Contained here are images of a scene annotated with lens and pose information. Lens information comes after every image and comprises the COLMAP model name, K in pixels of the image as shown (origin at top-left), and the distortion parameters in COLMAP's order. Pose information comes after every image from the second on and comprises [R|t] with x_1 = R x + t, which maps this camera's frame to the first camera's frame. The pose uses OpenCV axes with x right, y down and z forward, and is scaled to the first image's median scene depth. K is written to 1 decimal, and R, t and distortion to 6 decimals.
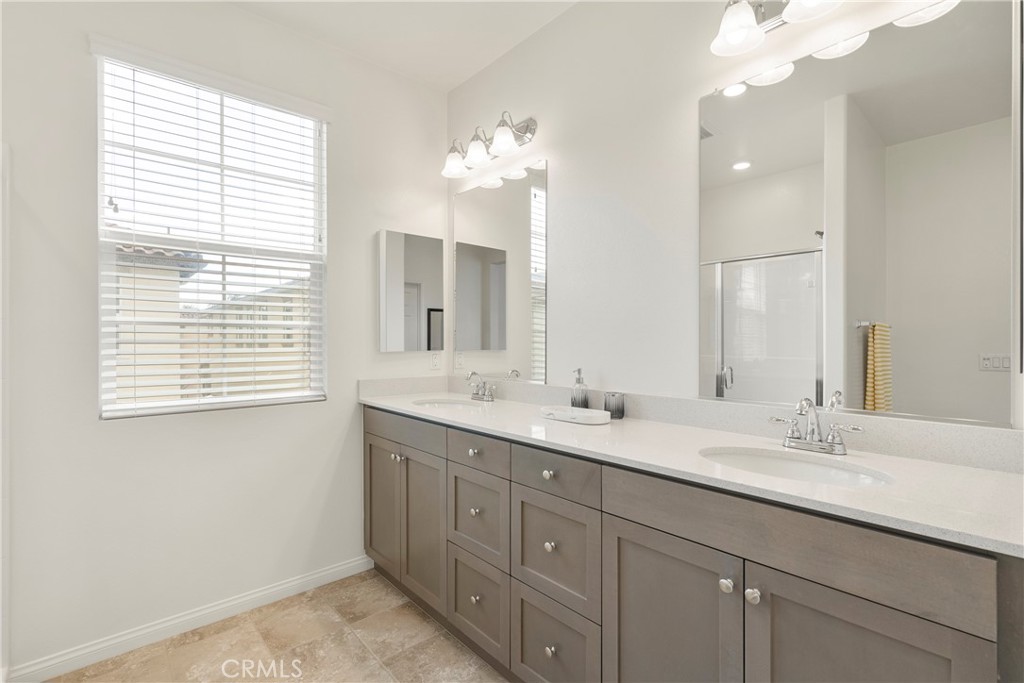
lens RADIAL K [[479.8, 0, 516.8], [0, 479.8, 342.7], [0, 0, 1]] dist [-0.003497, 0.002710]
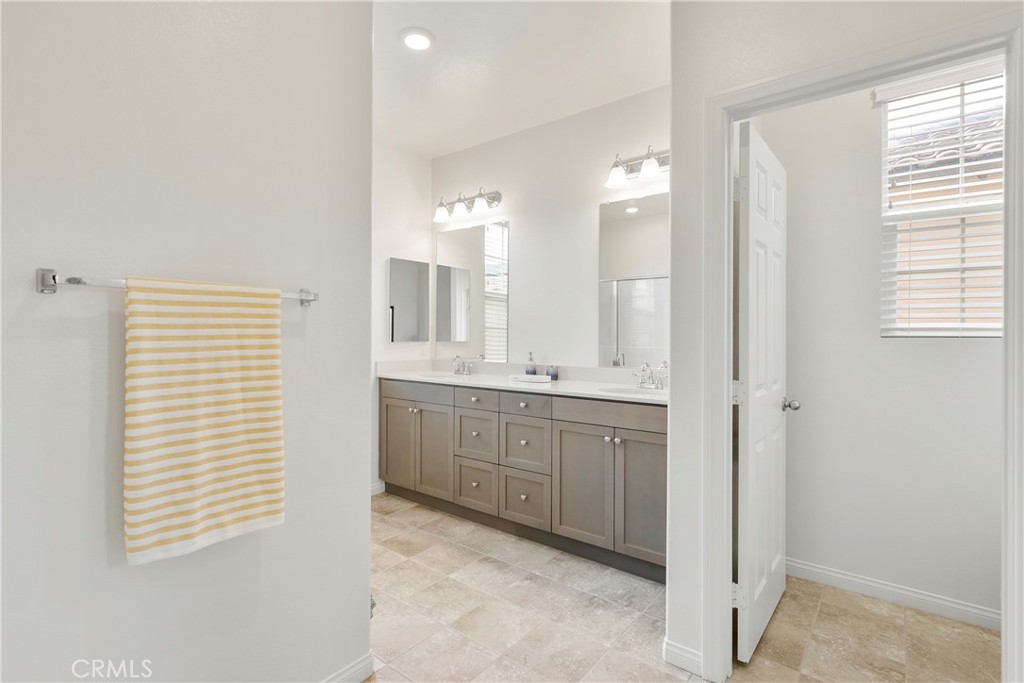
lens RADIAL K [[479.8, 0, 510.3], [0, 479.8, 337.1], [0, 0, 1]] dist [-0.003497, 0.002710]
pose [[0.986368, 0.003241, 0.164523, -0.214317], [-0.003814, 0.999988, 0.003167, -0.002226], [-0.164511, -0.003751, 0.986368, -0.629801]]
